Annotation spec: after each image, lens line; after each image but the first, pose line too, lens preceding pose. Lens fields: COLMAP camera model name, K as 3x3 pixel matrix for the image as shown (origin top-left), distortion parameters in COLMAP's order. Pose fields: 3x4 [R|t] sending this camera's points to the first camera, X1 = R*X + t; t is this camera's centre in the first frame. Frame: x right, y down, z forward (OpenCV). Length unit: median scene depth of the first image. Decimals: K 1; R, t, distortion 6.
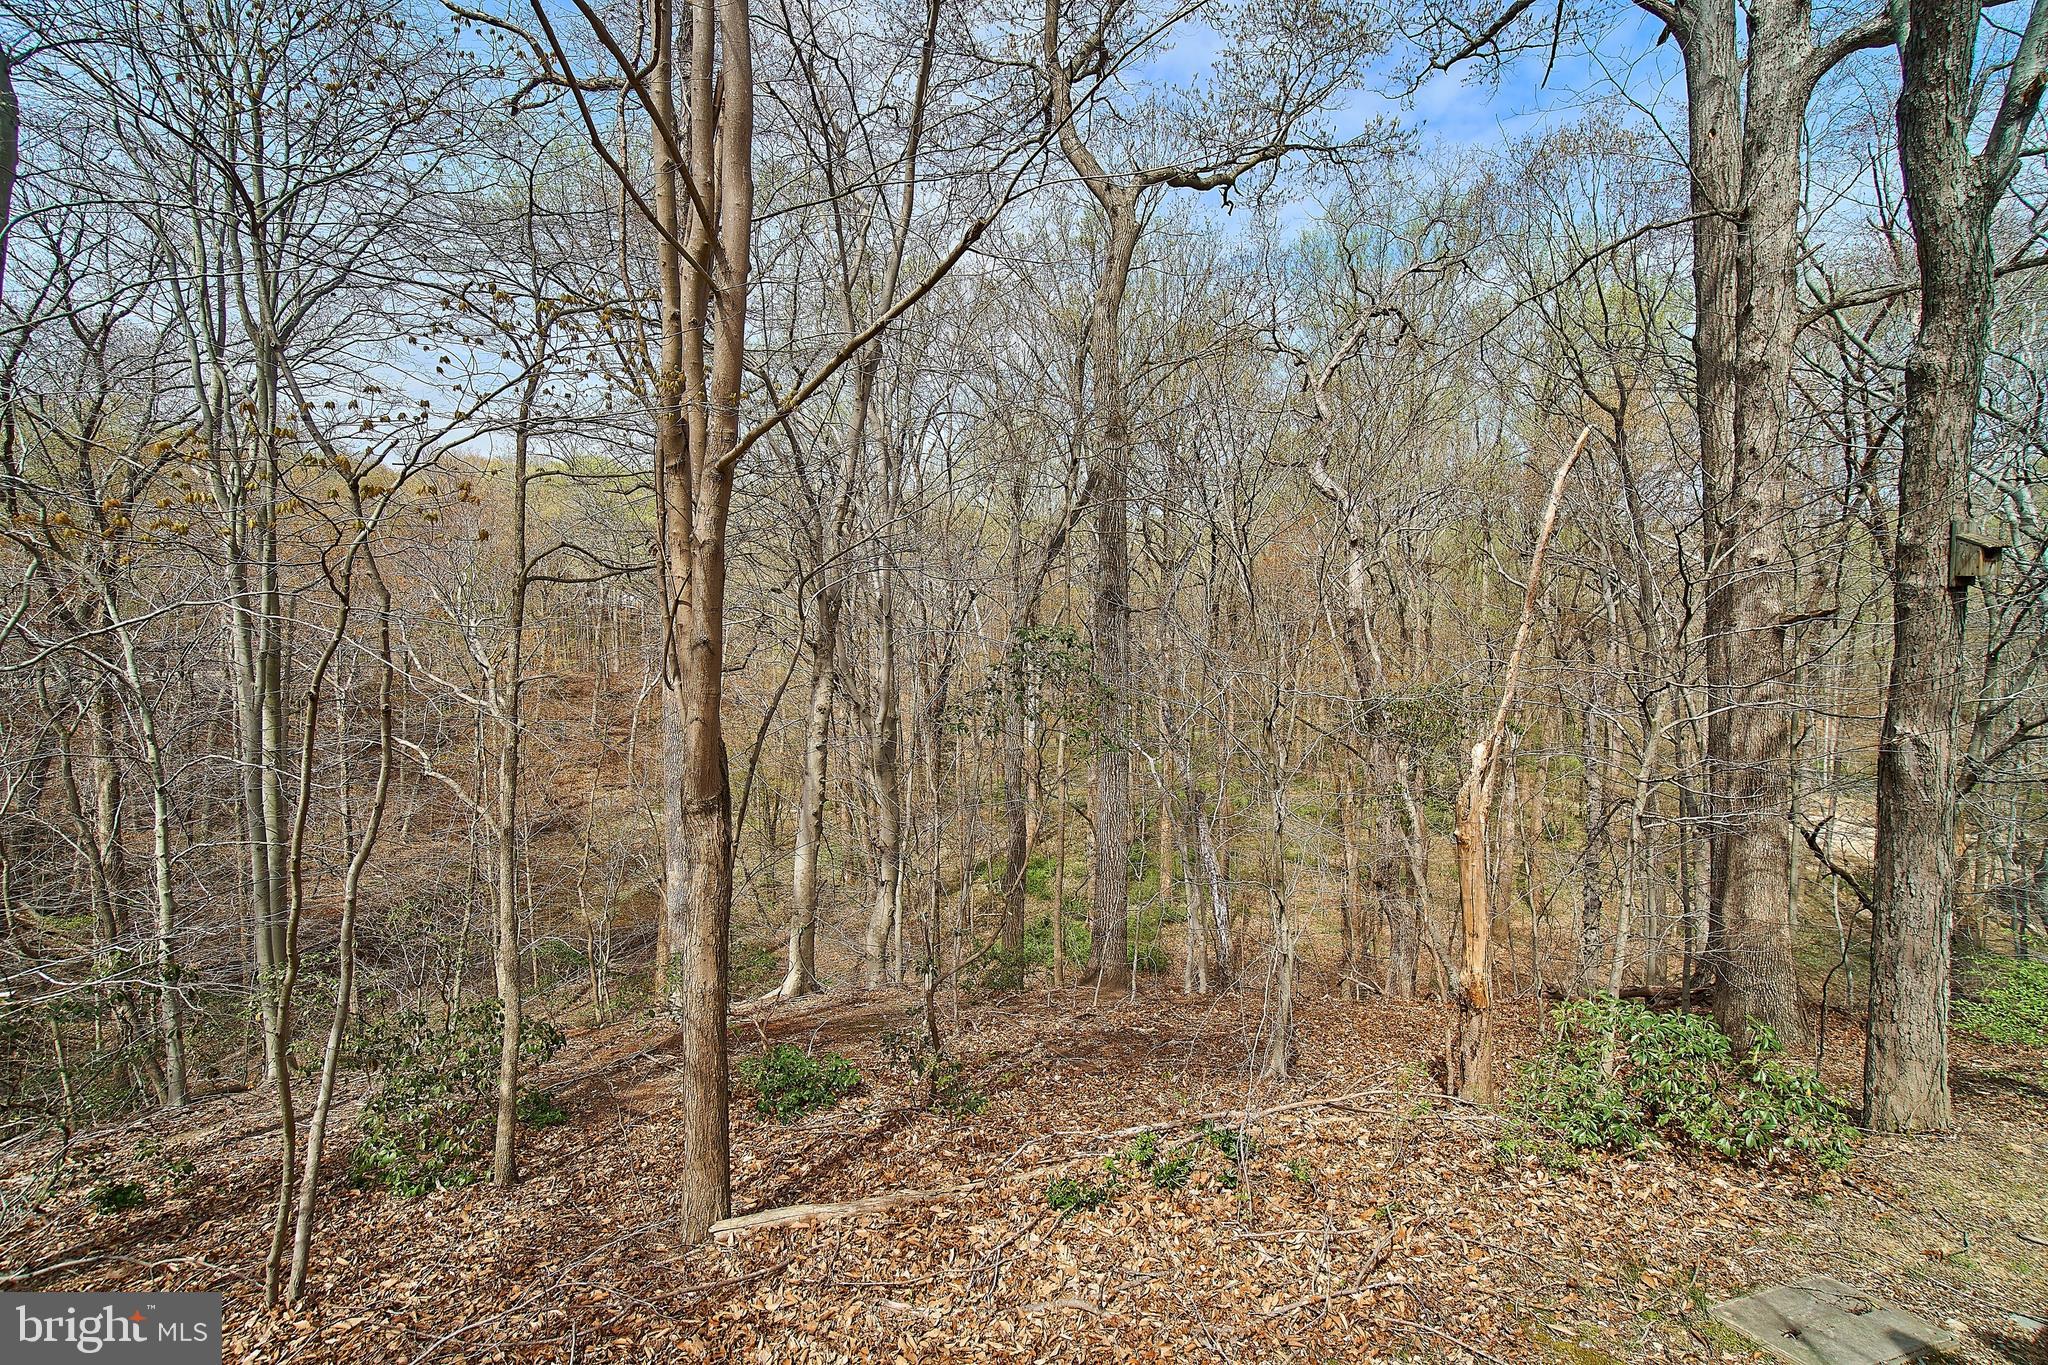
lens RADIAL K [[899.3, 0, 1018.2], [0, 899.3, 672.6], [0, 0, 1]] dist [-0.058782, 0.021279]
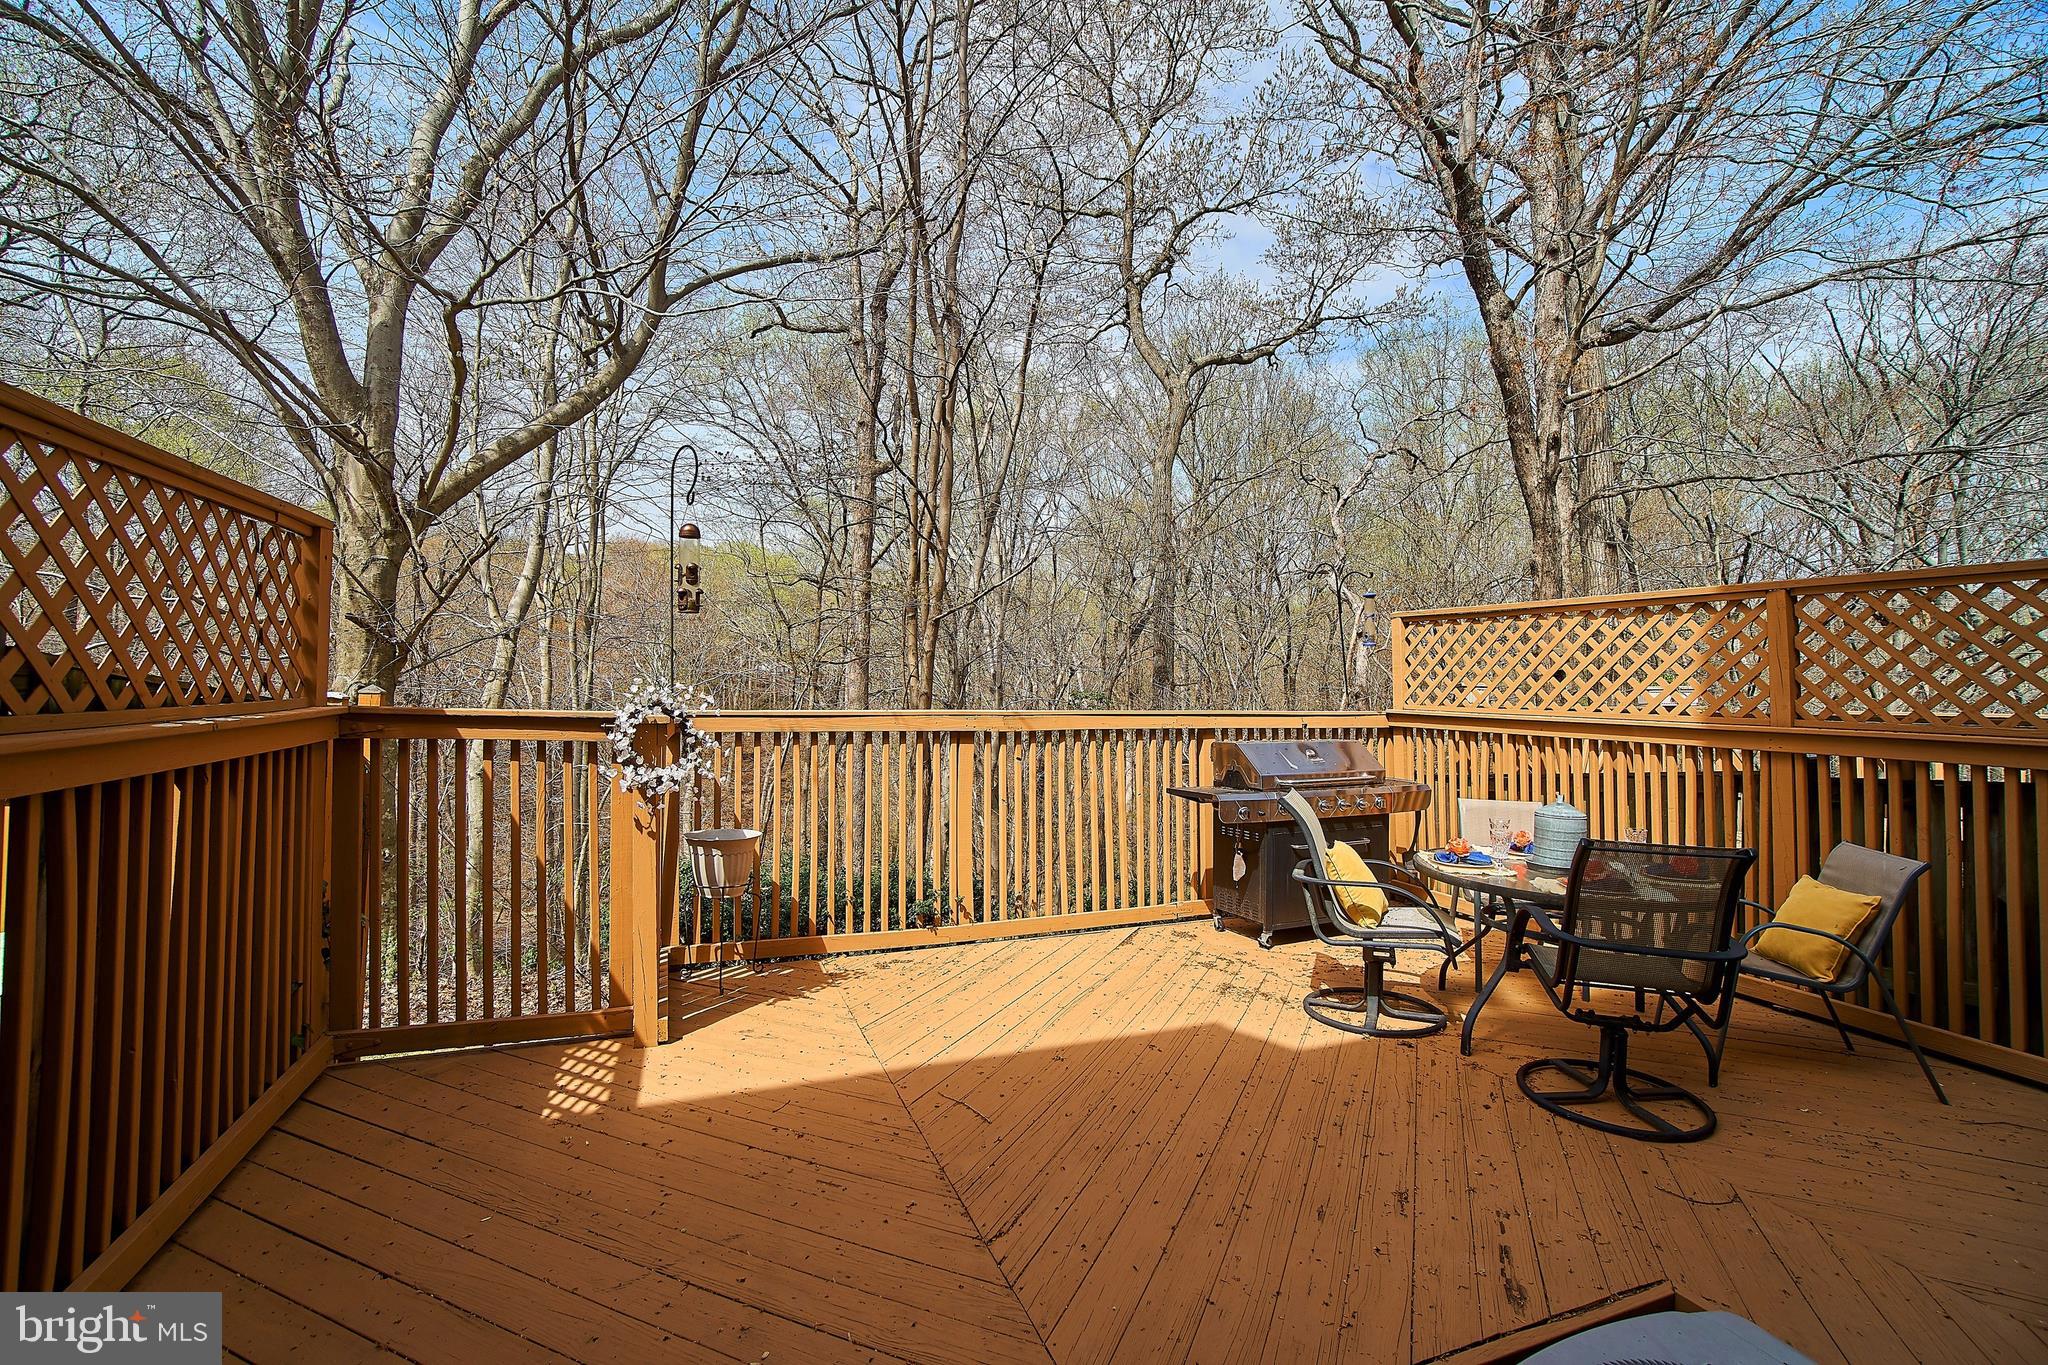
lens RADIAL K [[899.3, 0, 1018.2], [0, 899.3, 672.6], [0, 0, 1]] dist [-0.058782, 0.021279]
pose [[0.992553, 0.015341, -0.120845, 0.047086], [-0.025046, 0.996544, -0.079203, 0.025335], [0.119212, 0.081640, 0.989507, -0.353093]]
